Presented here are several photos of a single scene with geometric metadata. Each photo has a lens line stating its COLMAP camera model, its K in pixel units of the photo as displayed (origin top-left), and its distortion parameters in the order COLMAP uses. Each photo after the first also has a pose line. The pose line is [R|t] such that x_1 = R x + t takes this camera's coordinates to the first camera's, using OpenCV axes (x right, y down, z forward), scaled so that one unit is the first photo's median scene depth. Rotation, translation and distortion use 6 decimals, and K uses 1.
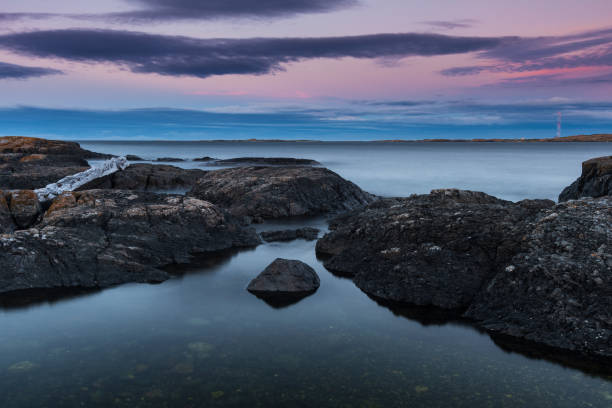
lens RADIAL K [[702.2, 0, 306.0], [0, 702.2, 204.0], [0, 0, 1]] dist [0.007489, 0.007945]
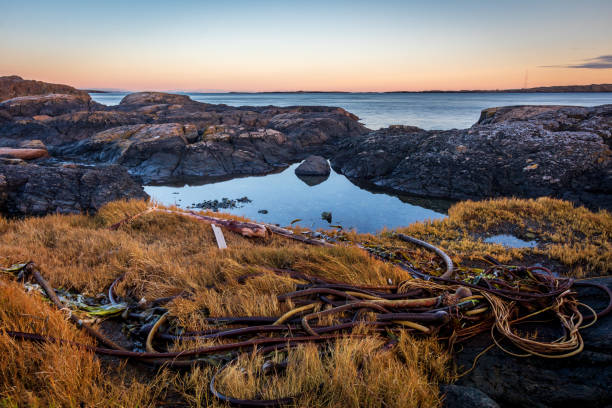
lens RADIAL K [[702.2, 0, 306.0], [0, 702.2, 204.0], [0, 0, 1]] dist [0.007489, 0.007945]
pose [[0.997790, 0.010609, -0.065599, 0.073482], [-0.004975, 0.996329, 0.085461, 0.032014], [0.066265, -0.084946, 0.994180, -1.003658]]
